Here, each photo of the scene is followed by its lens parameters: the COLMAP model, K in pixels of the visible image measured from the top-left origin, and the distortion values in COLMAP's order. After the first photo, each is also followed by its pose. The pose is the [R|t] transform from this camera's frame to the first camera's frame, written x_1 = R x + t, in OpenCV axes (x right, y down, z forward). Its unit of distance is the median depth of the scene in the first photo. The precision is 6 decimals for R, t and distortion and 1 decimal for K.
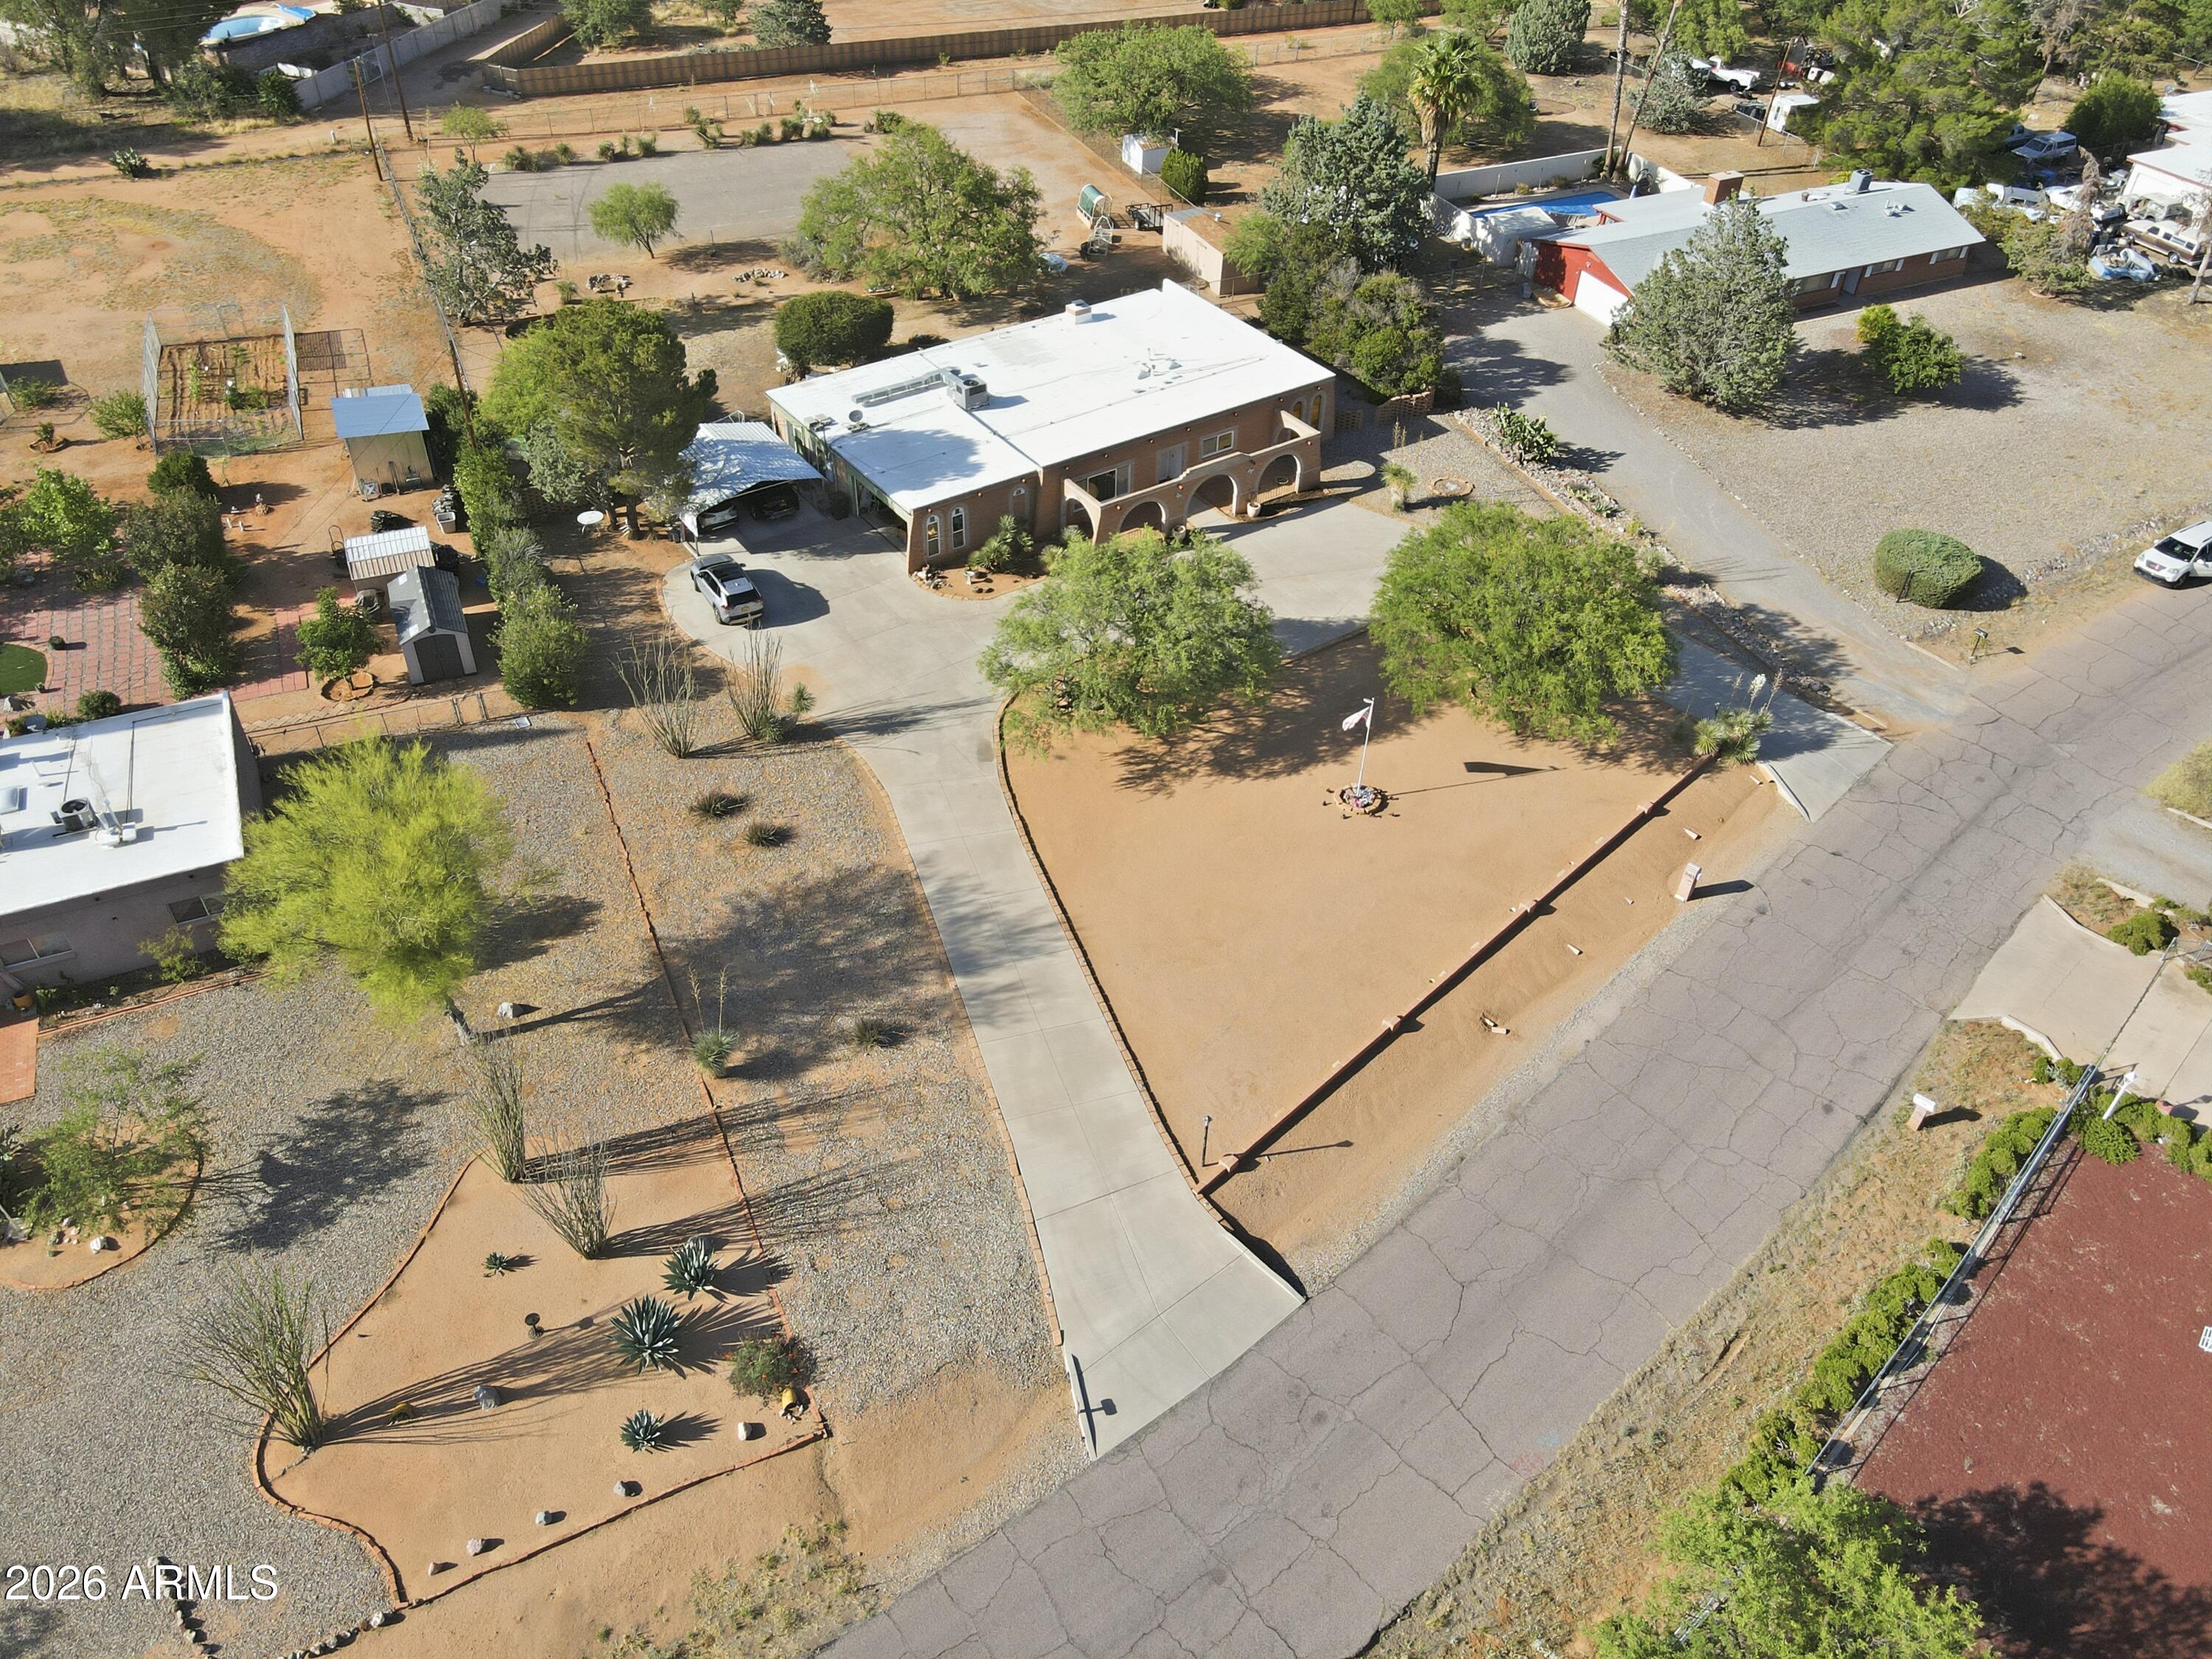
lens RADIAL K [[1637.6, 0, 1099.8], [0, 1637.6, 784.0], [0, 0, 1]] dist [0.006594, 0.024962]
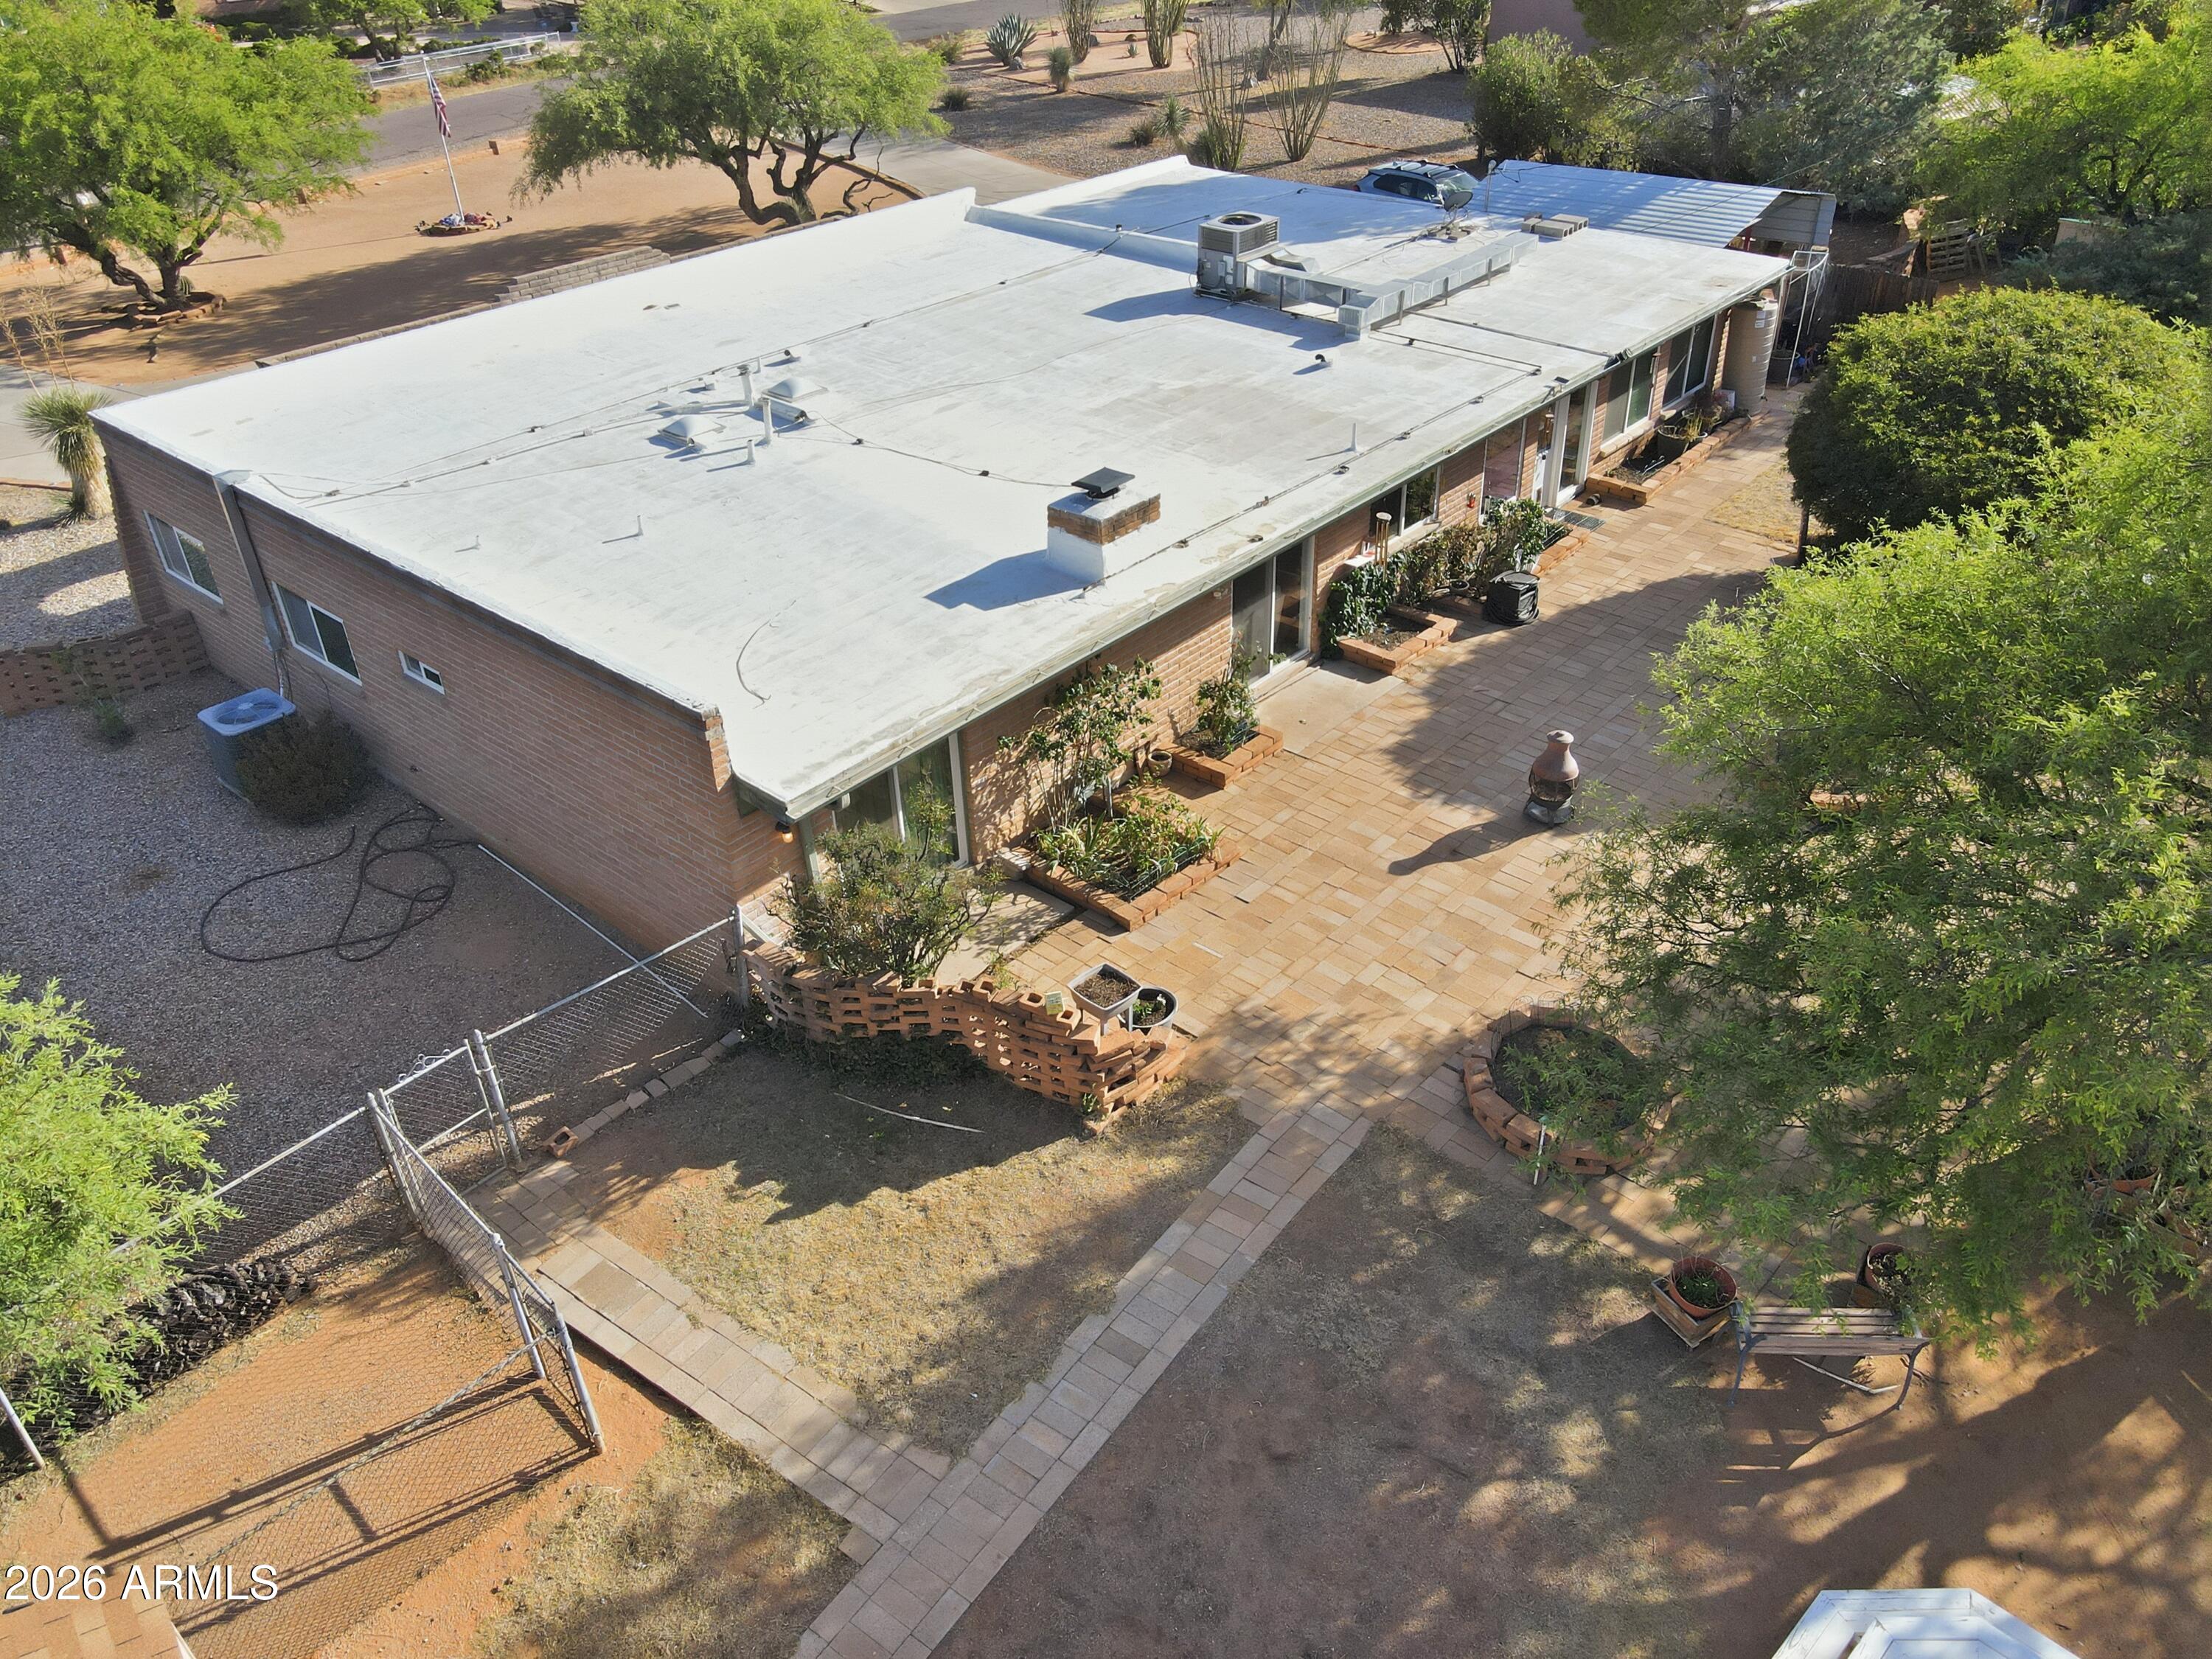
lens RADIAL K [[1637.6, 0, 1099.8], [0, 1637.6, 784.0], [0, 0, 1]] dist [0.006594, 0.024962]
pose [[-0.971634, 0.130866, -0.196980, 0.043893], [-0.142261, 0.341937, 0.928892, -0.566133], [0.188915, 0.930566, -0.313621, 1.295183]]
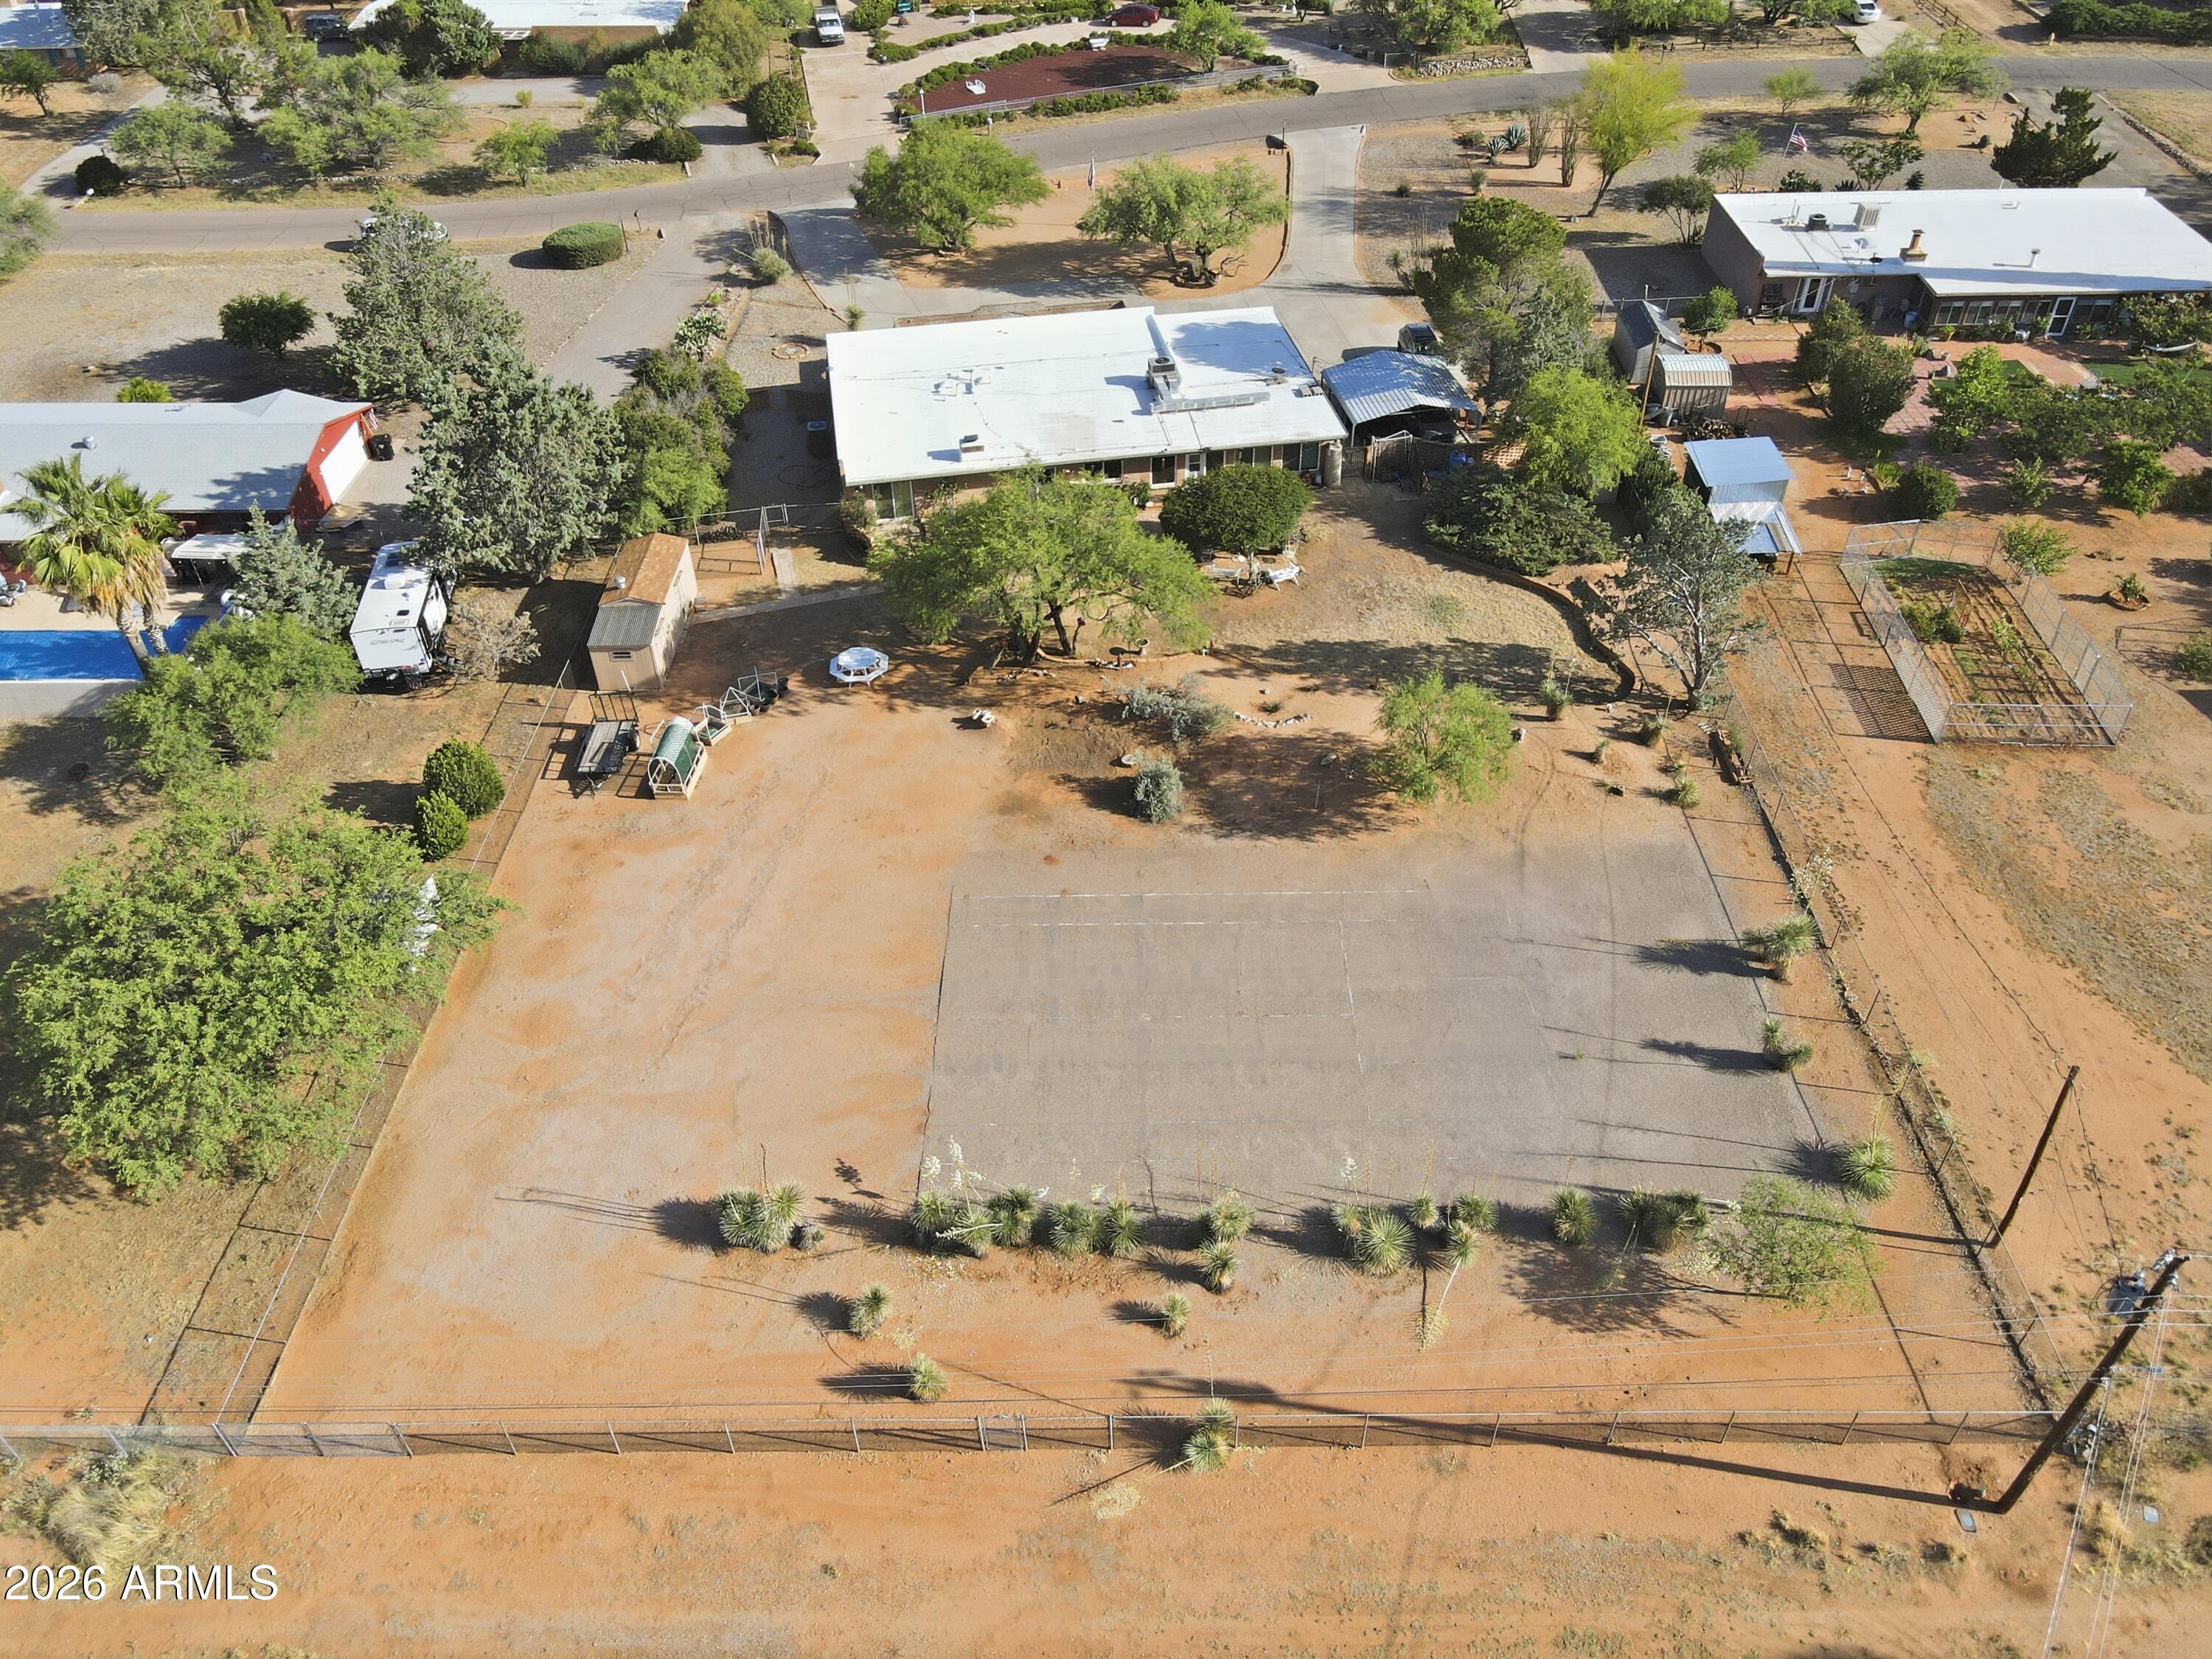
lens RADIAL K [[1611.7, 0, 1101.7], [0, 1611.7, 824.1], [0, 0, 1]] dist [-0.000878, 0.033180]
pose [[-0.903240, -0.284095, 0.321632, -0.480065], [0.269572, 0.207532, 0.940352, -1.216294], [-0.333898, 0.936067, -0.110867, 1.479372]]
